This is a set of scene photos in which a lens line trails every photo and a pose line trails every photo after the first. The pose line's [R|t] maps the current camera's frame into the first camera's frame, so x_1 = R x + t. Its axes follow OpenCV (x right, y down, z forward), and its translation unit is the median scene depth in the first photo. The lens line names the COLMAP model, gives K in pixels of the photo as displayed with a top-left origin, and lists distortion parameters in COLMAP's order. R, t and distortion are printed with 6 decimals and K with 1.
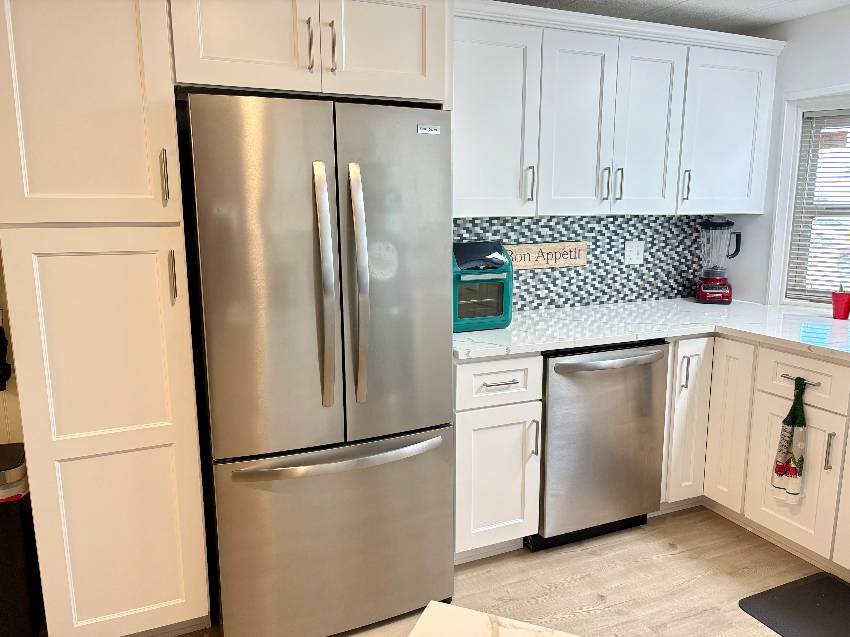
lens RADIAL K [[657.1, 0, 425.9], [0, 657.1, 311.3], [0, 0, 1]] dist [0.030186, -0.024121]
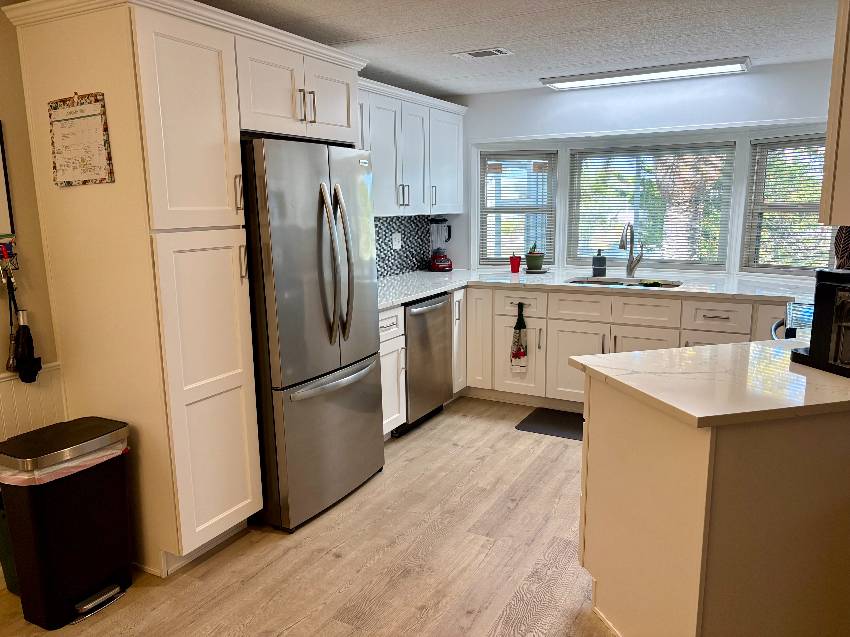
lens RADIAL K [[657.1, 0, 422.2], [0, 657.1, 323.5], [0, 0, 1]] dist [0.030186, -0.024121]
pose [[0.791826, -0.121794, 0.598480, -0.630293], [0.114777, 0.992130, 0.050047, 0.031154], [-0.599865, 0.029063, 0.799573, -0.239282]]
